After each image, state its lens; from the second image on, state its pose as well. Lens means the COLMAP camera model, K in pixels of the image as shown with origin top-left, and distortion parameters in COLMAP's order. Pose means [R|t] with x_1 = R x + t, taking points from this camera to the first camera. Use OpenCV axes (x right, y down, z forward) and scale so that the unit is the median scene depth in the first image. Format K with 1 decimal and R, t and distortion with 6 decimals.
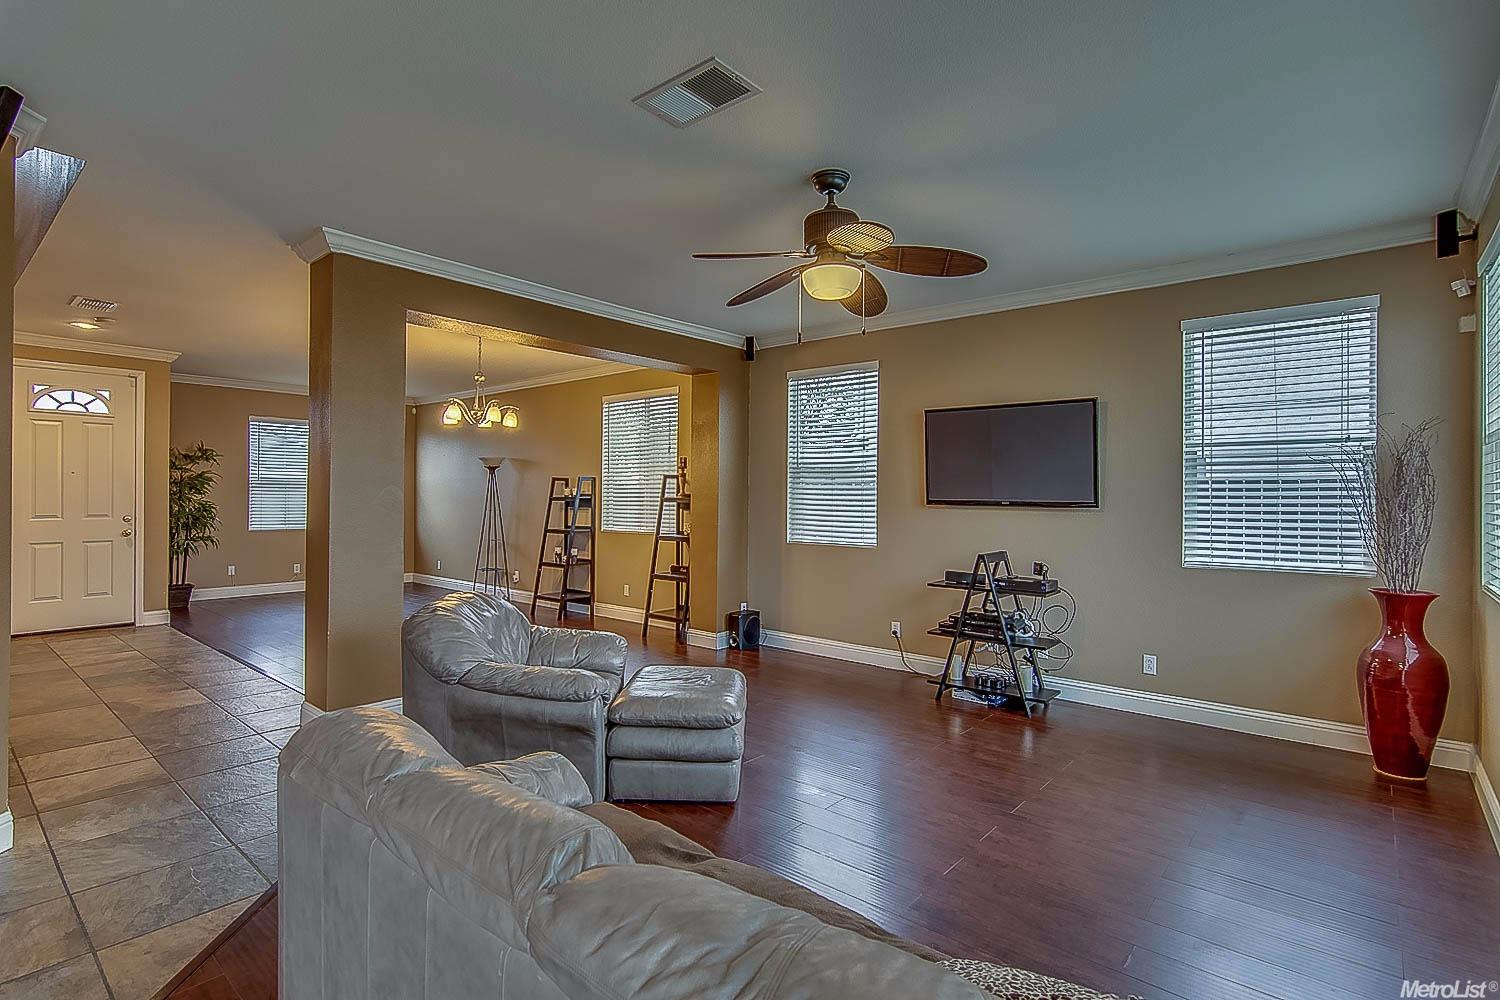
lens RADIAL K [[727.6, 0, 741.7], [0, 727.6, 498.6], [0, 0, 1]] dist [0.000881, 0.000088]
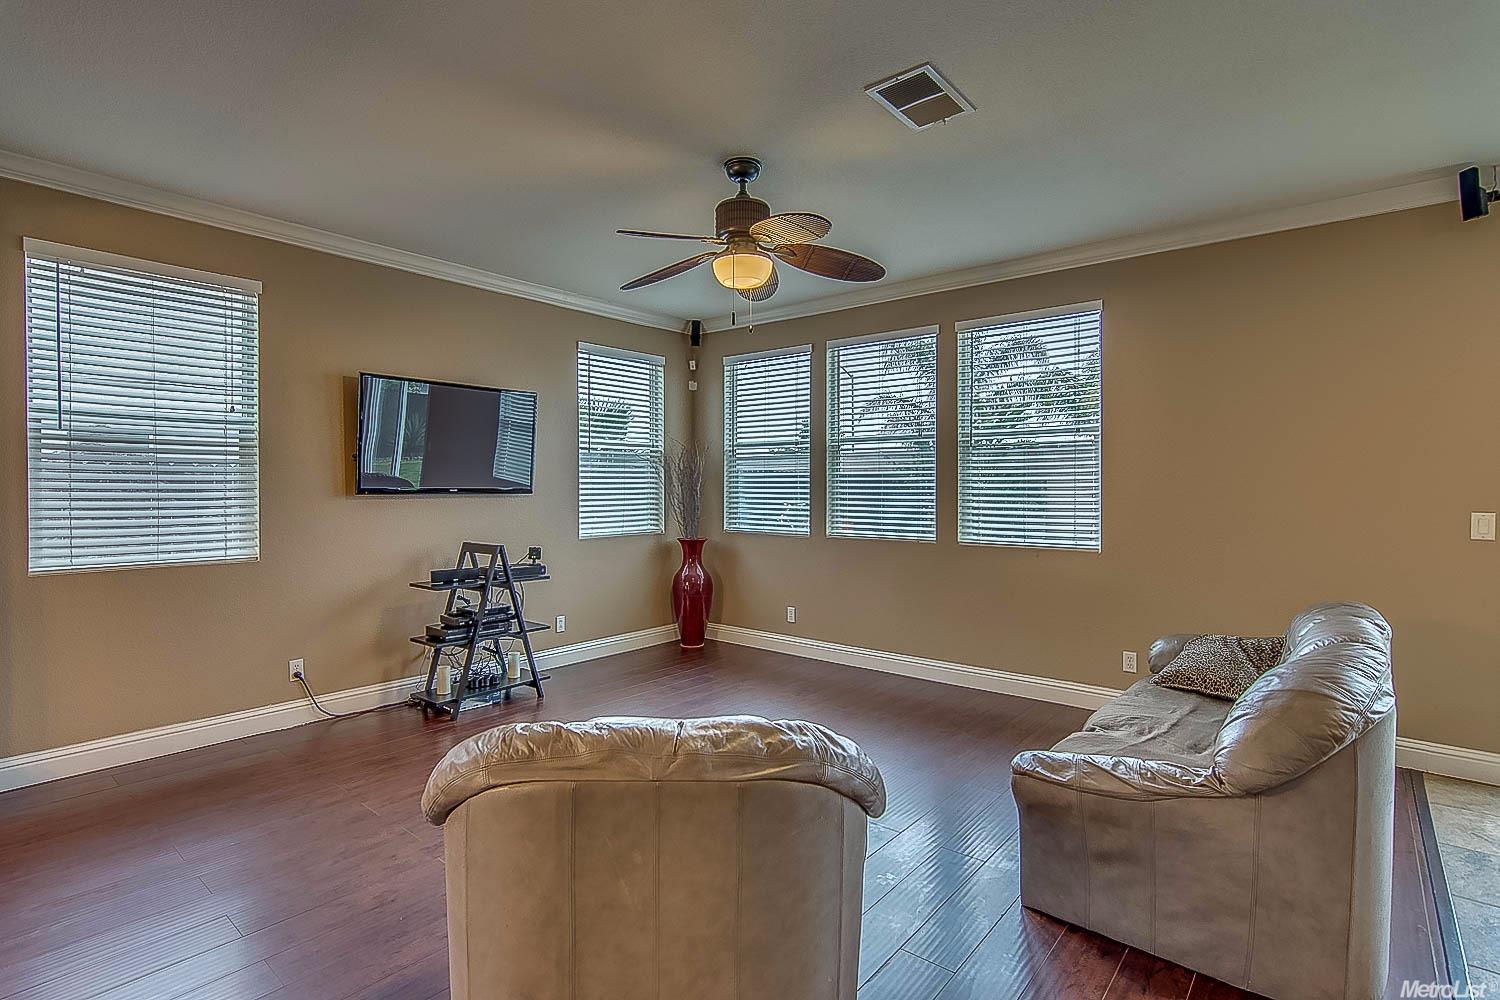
lens RADIAL K [[727.6, 0, 746.2], [0, 727.6, 489.3], [0, 0, 1]] dist [0.000881, 0.000088]
pose [[-0.026747, -0.022405, 0.999391, -0.593183], [-0.007104, 0.999728, 0.022223, -0.018881], [-0.999617, -0.006505, -0.026899, 0.672197]]
